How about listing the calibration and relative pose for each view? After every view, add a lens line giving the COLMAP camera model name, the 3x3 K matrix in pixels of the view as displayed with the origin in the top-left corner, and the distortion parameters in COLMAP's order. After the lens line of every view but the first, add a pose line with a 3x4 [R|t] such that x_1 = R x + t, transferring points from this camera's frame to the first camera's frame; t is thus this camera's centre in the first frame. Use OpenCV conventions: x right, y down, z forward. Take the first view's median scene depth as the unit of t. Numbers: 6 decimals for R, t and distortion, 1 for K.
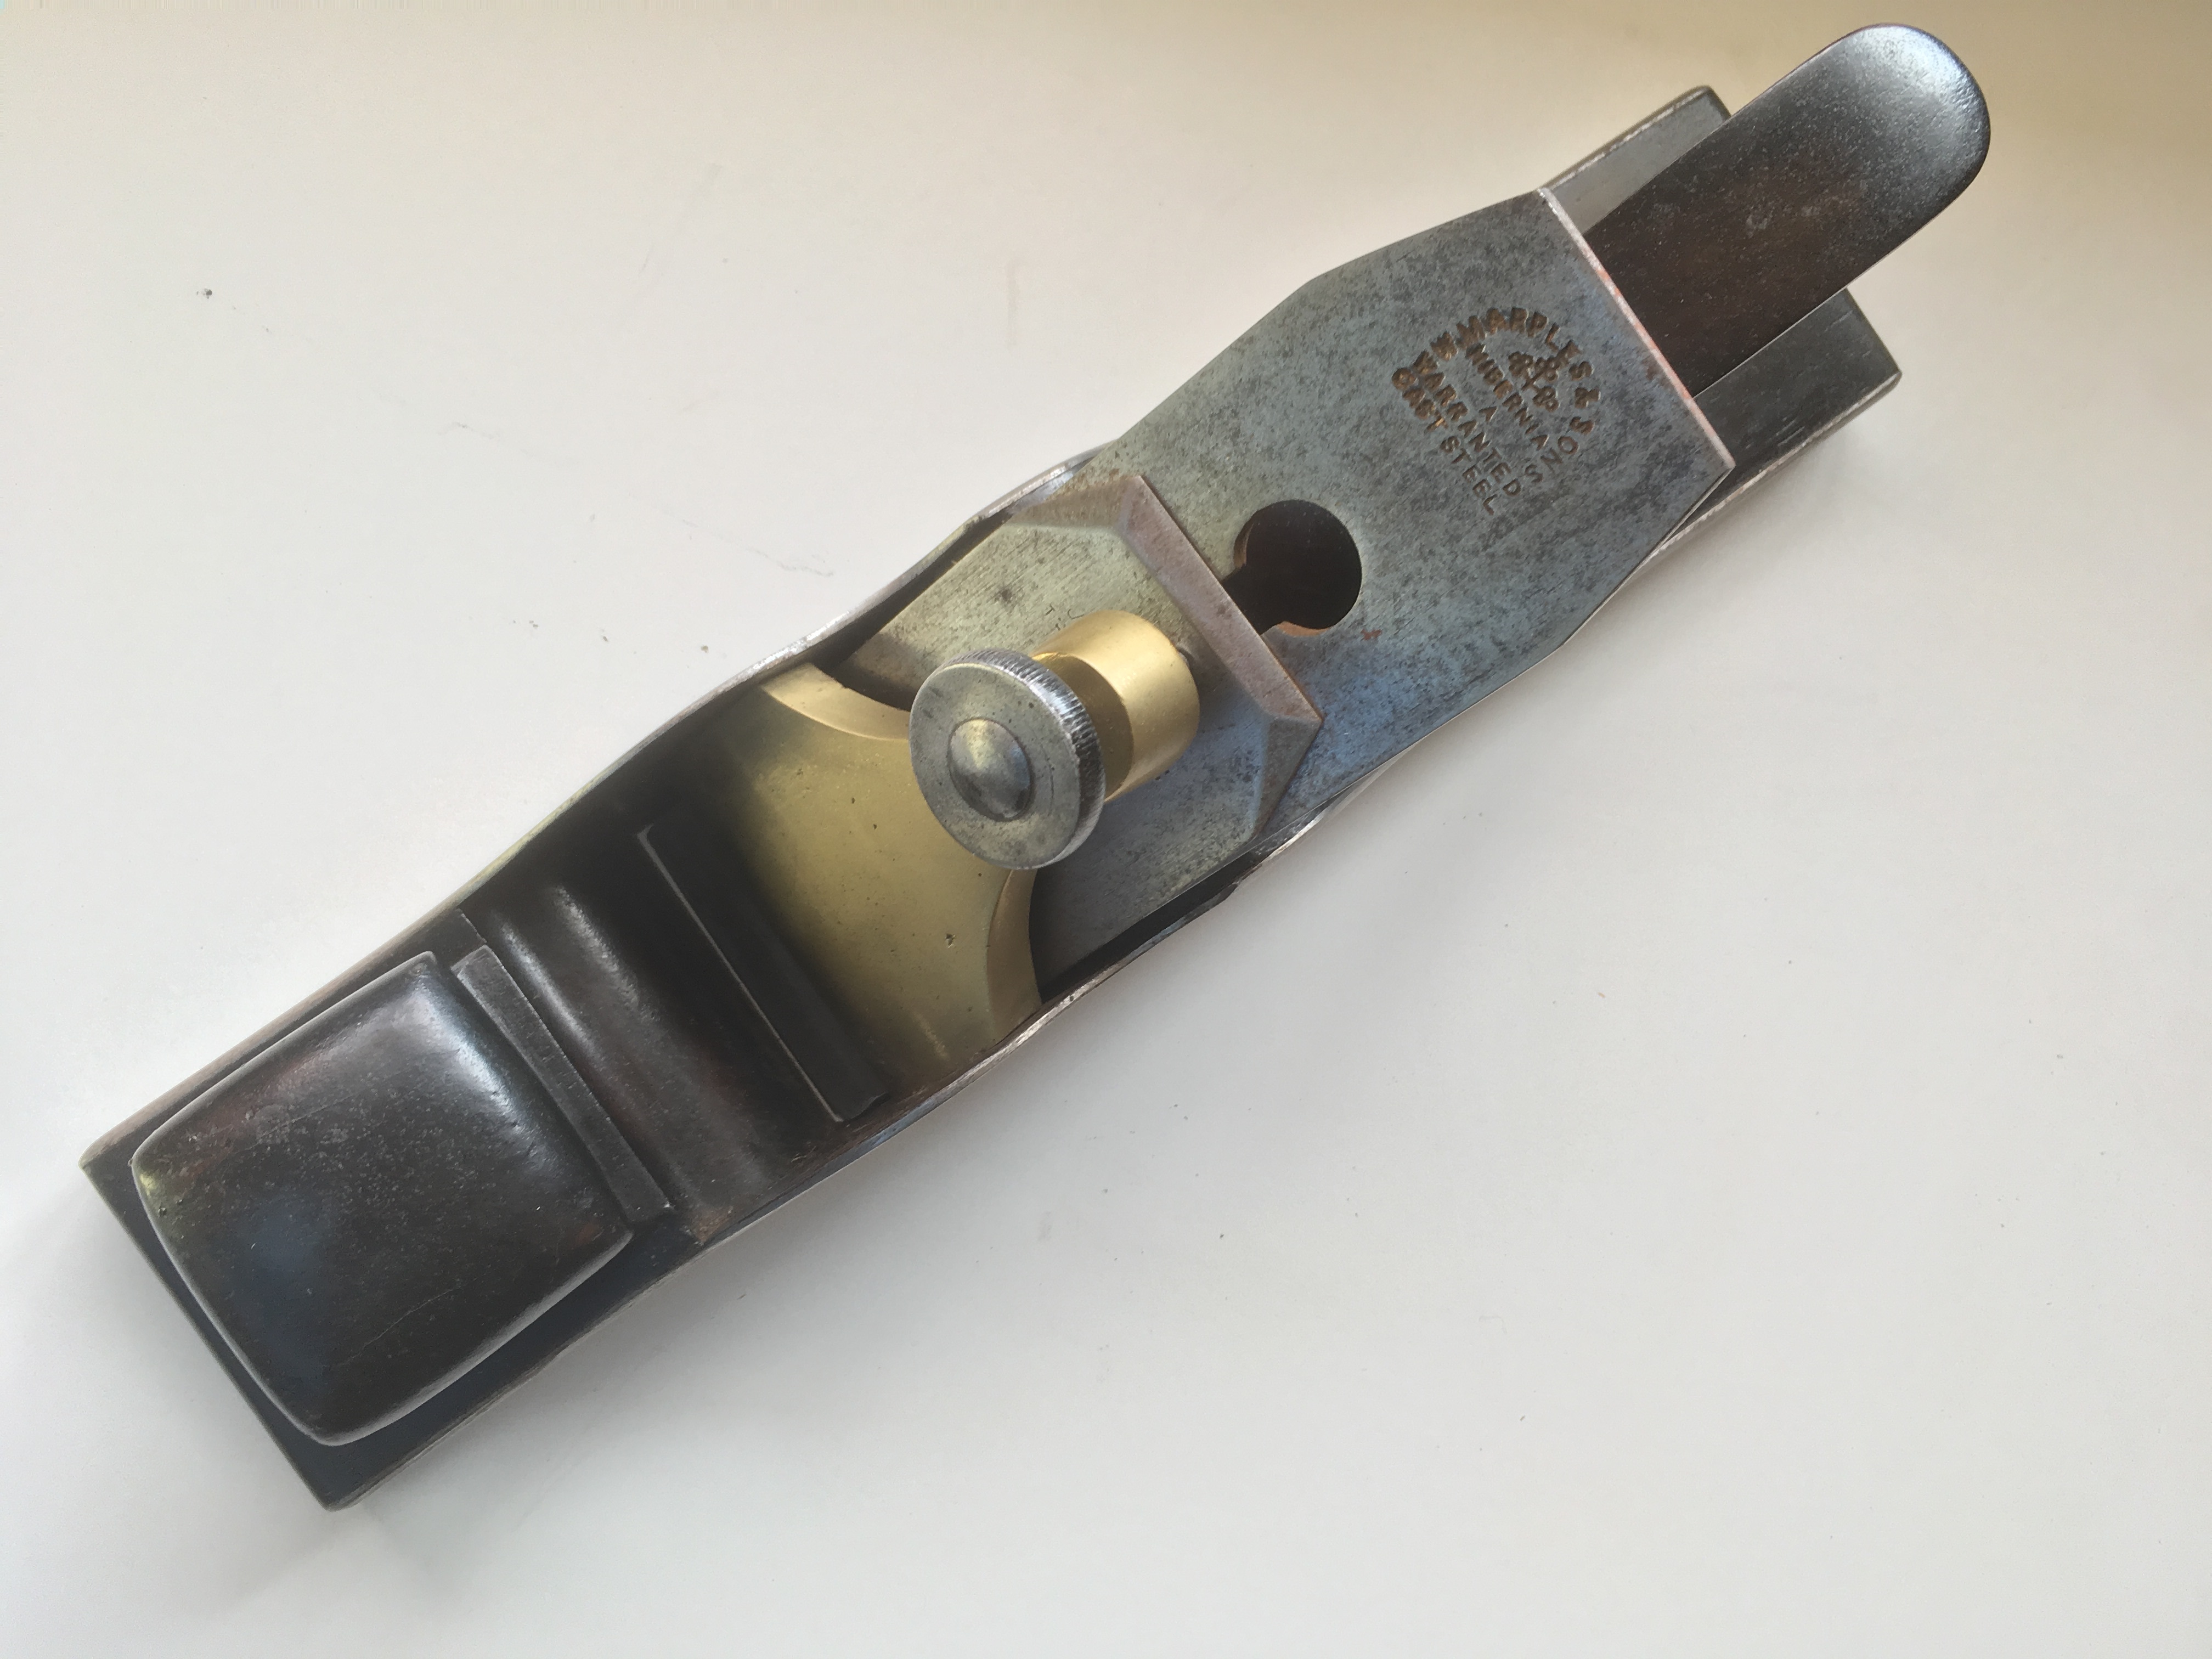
lens RADIAL K [[1908.6, 0, 1106.0], [0, 1908.6, 829.5], [0, 0, 1]] dist [0.057733, -0.108984]
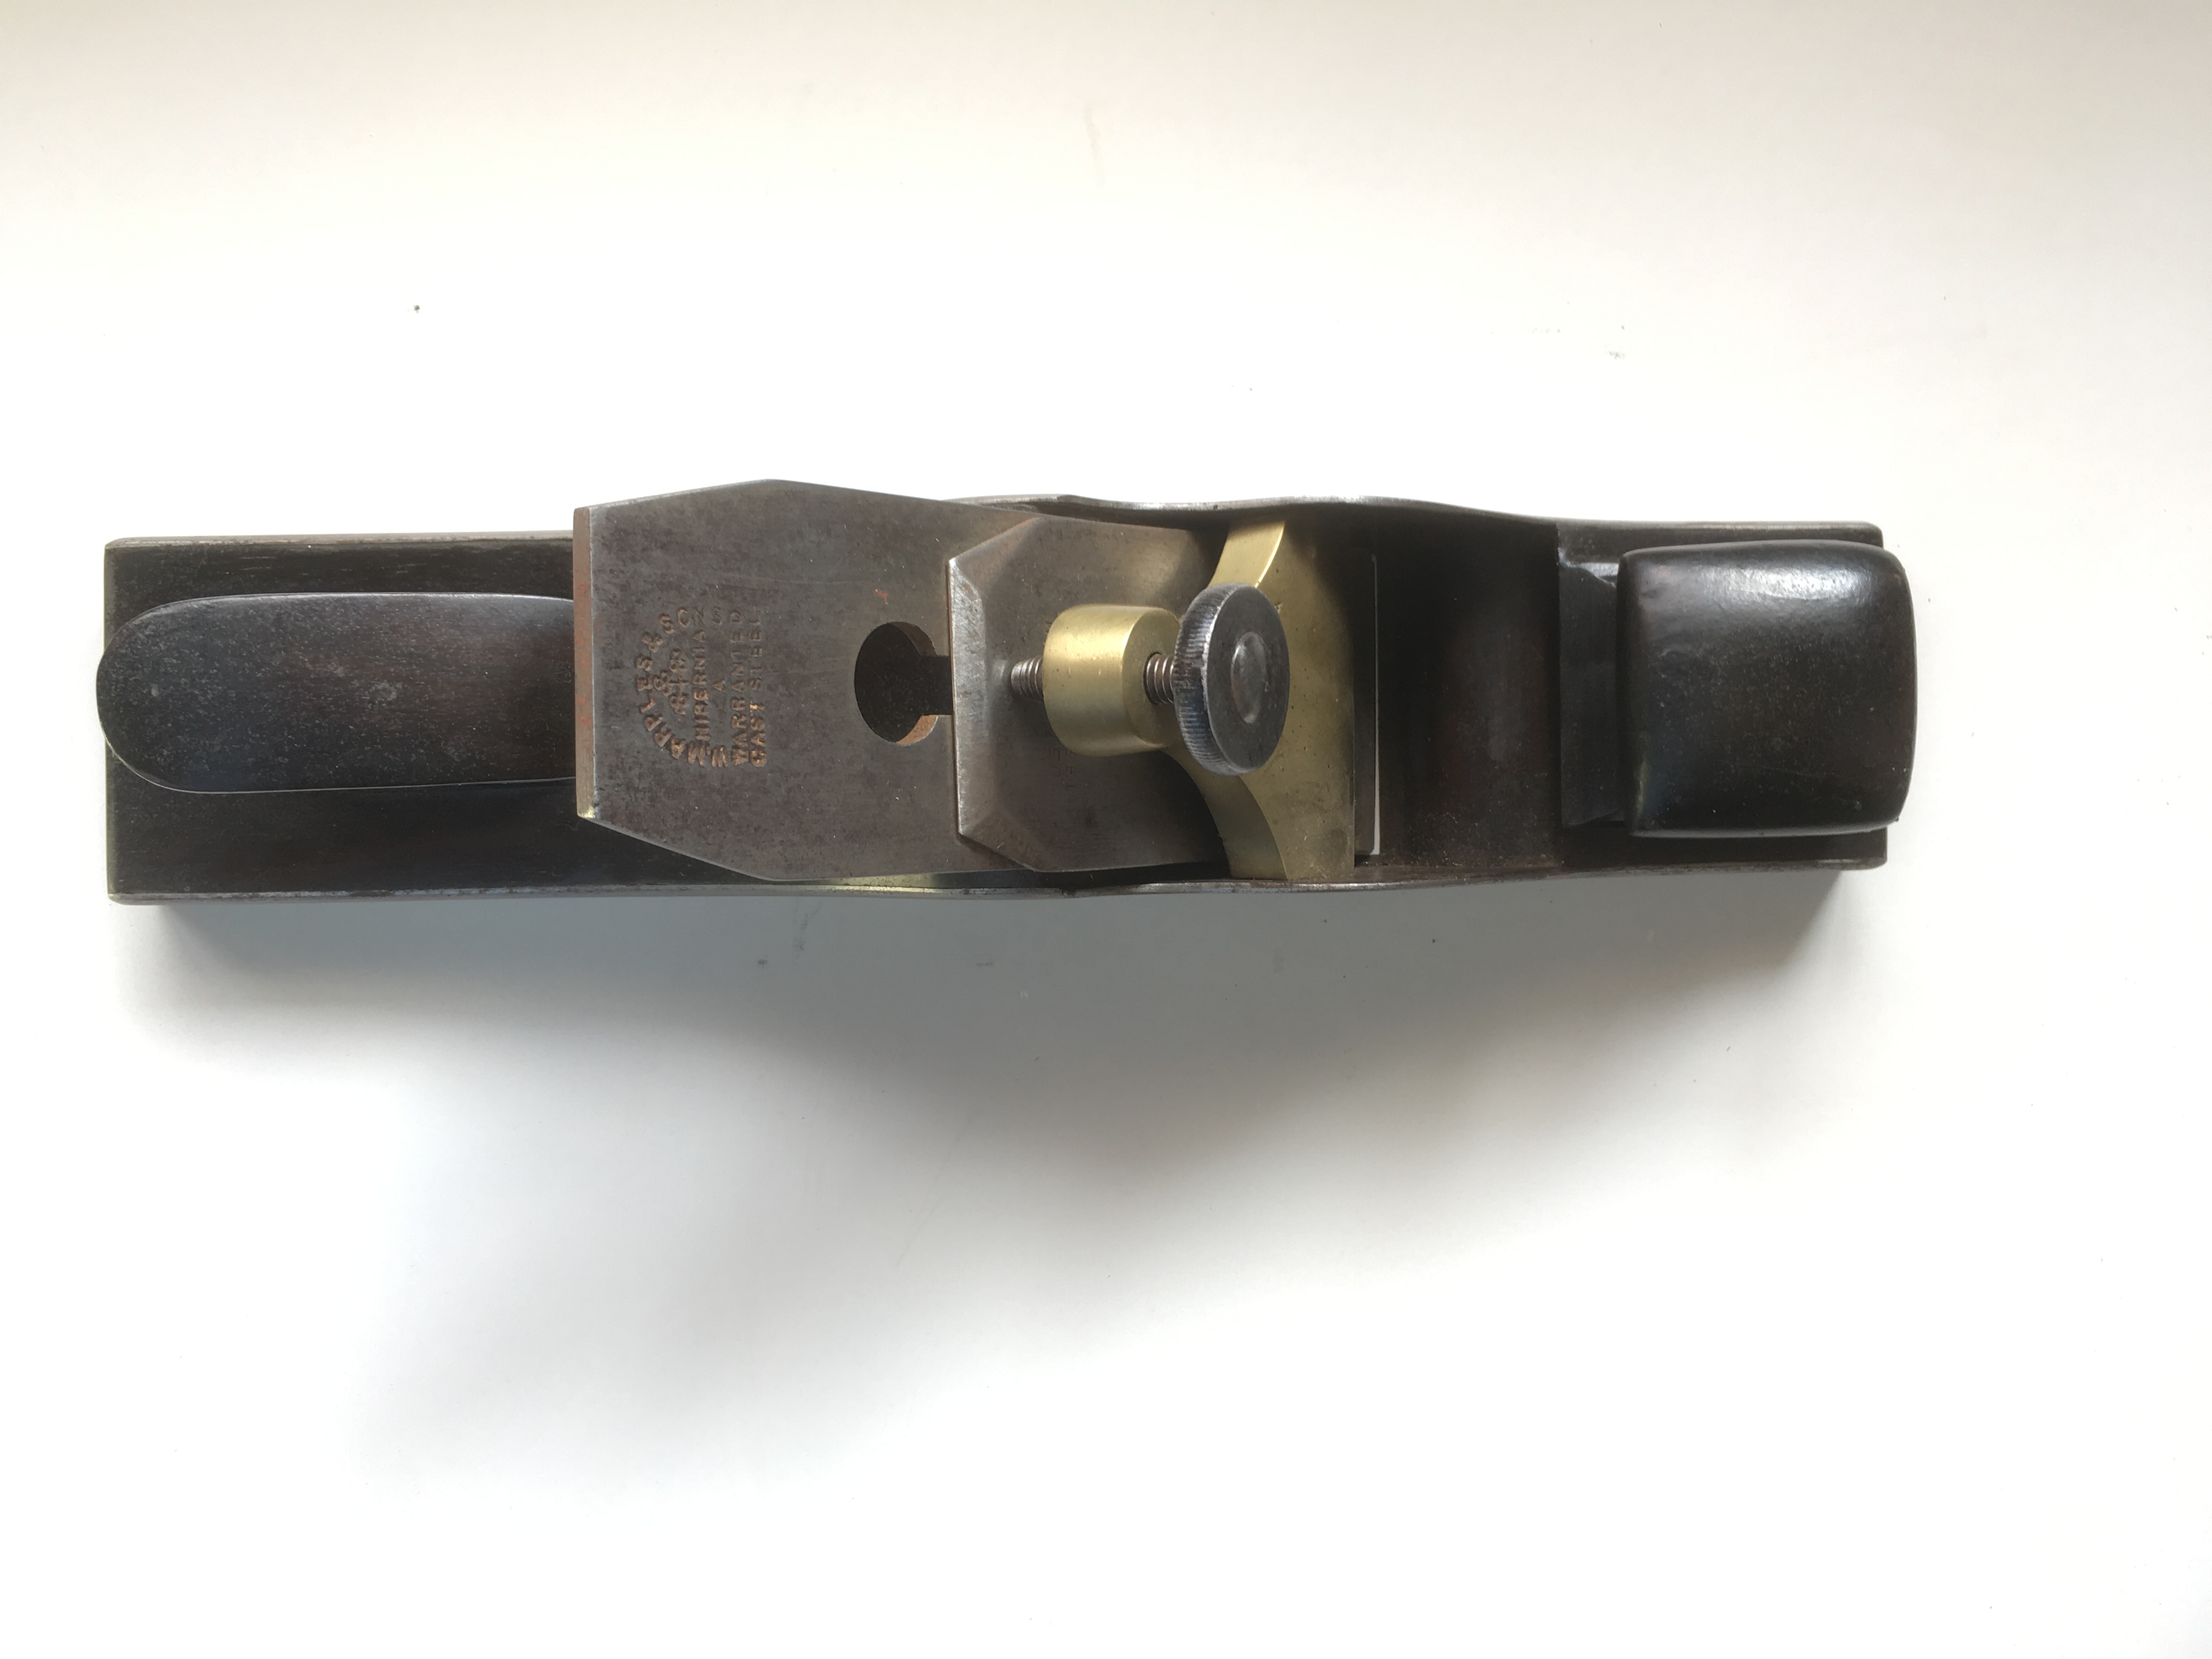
lens RADIAL K [[1908.6, 0, 1106.0], [0, 1908.6, 829.5], [0, 0, 1]] dist [0.057733, -0.108984]
pose [[-0.798001, -0.558706, -0.225924, 0.219554], [0.549221, -0.828536, 0.109015, -0.277734], [-0.248093, -0.037088, 0.968026, -0.123997]]
